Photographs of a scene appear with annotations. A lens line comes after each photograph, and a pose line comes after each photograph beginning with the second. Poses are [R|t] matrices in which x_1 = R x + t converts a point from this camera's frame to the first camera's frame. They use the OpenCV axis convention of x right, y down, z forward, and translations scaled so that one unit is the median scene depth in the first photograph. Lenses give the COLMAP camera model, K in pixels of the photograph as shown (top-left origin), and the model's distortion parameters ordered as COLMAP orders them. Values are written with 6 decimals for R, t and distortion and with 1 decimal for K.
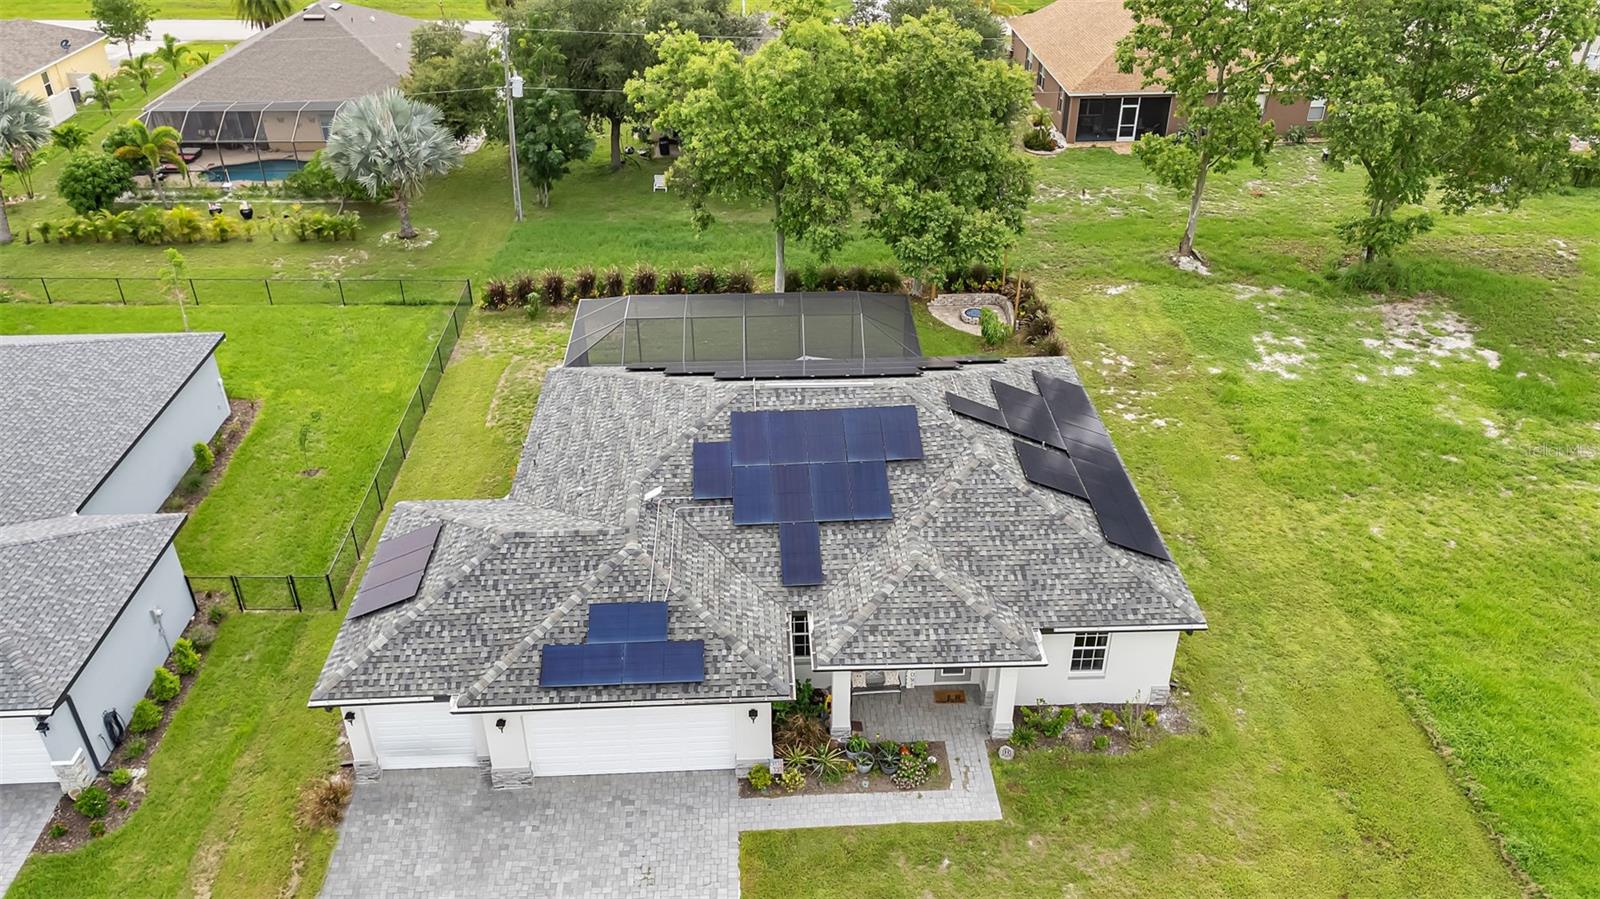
lens RADIAL K [[1187.1, 0, 800.0], [0, 1187.1, 449.5], [0, 0, 1]] dist [0.060084, -0.046655]
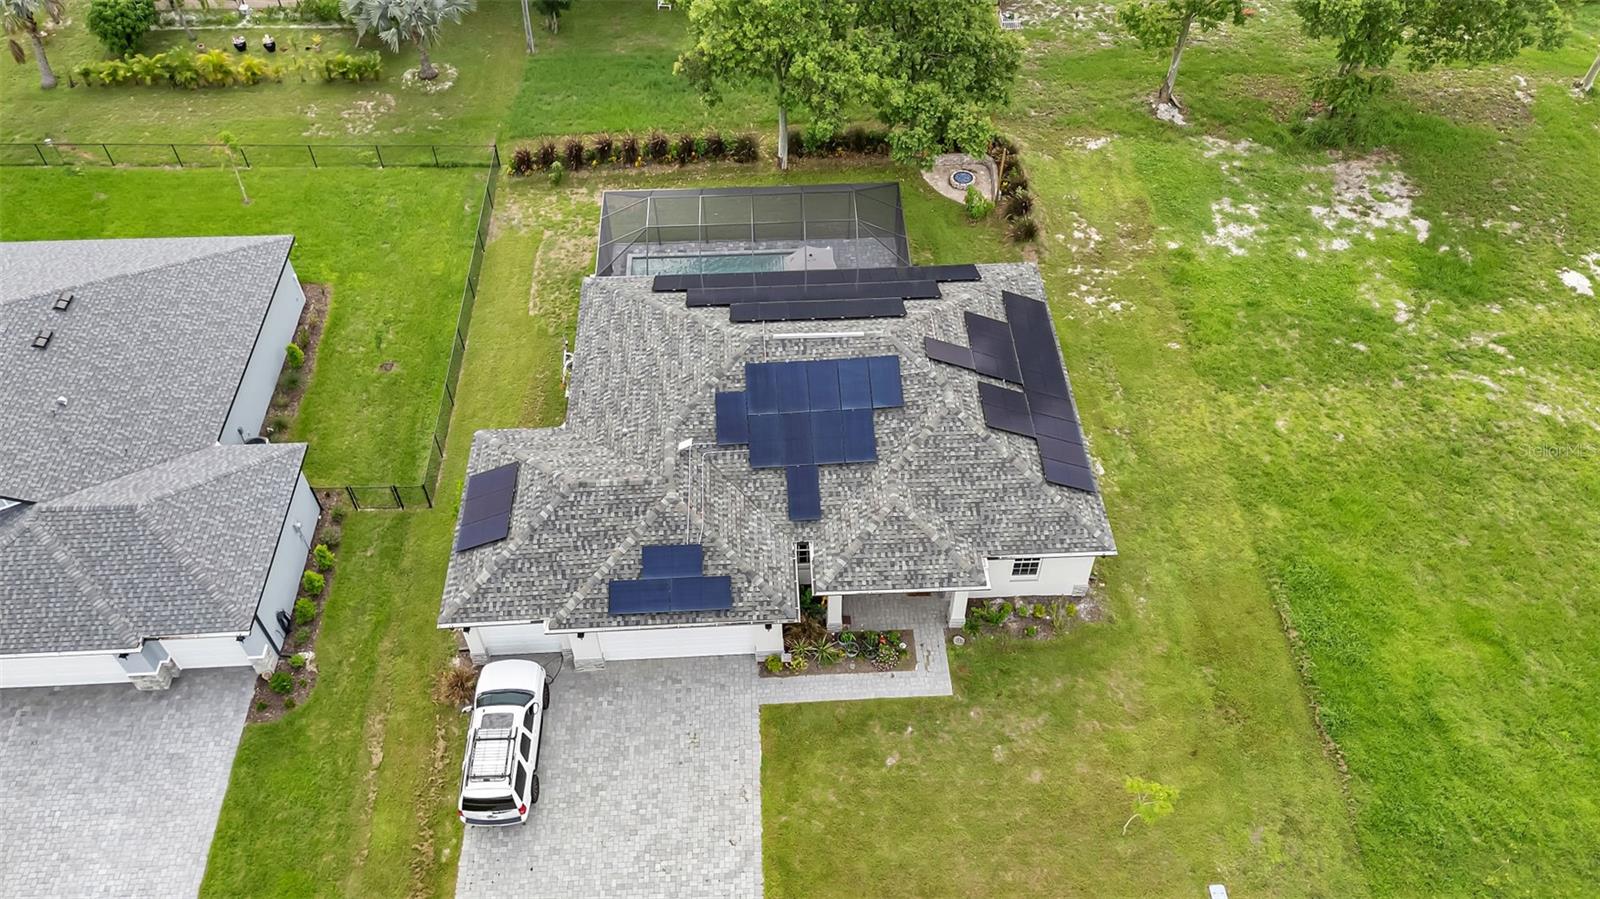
lens RADIAL K [[1187.1, 0, 800.0], [0, 1187.1, 449.5], [0, 0, 1]] dist [0.060084, -0.046655]
pose [[0.999986, -0.004432, -0.002913, 0.000616], [0.005072, 0.959821, 0.280569, -0.286164], [0.001552, -0.280580, 0.959830, -0.186536]]
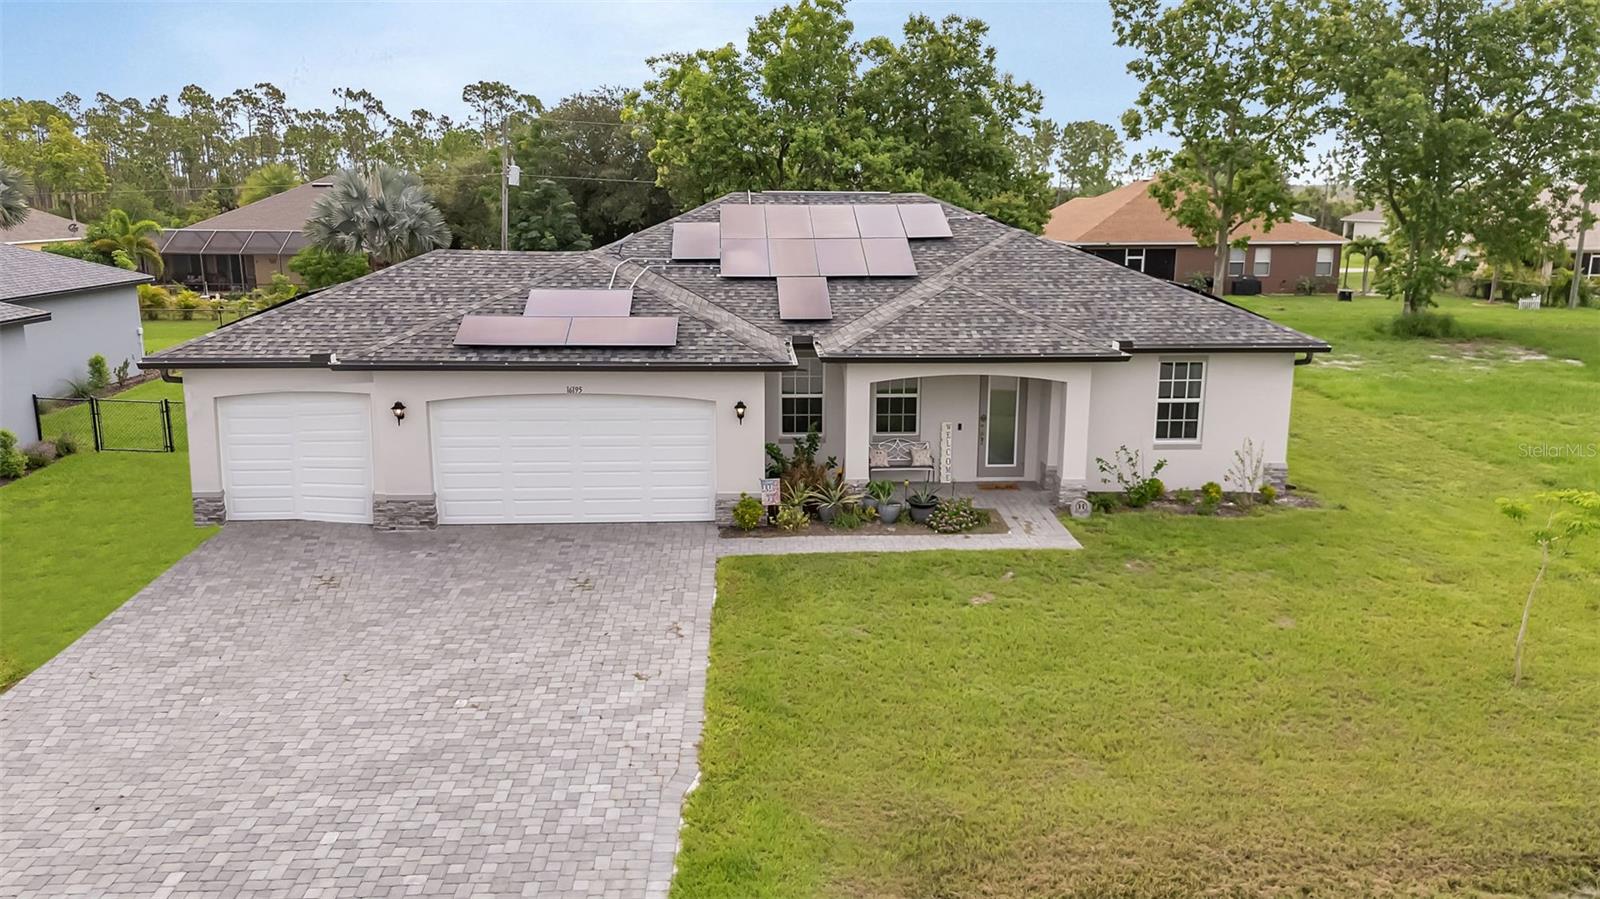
lens RADIAL K [[1186.6, 0, 802.6], [0, 1186.6, 476.5], [0, 0, 1]] dist [0.053629, -0.044575]
pose [[0.999986, 0.004448, 0.002867, -0.002063], [-0.003260, 0.944497, -0.328505, 0.424358], [-0.004170, 0.328491, 0.944498, 0.263496]]
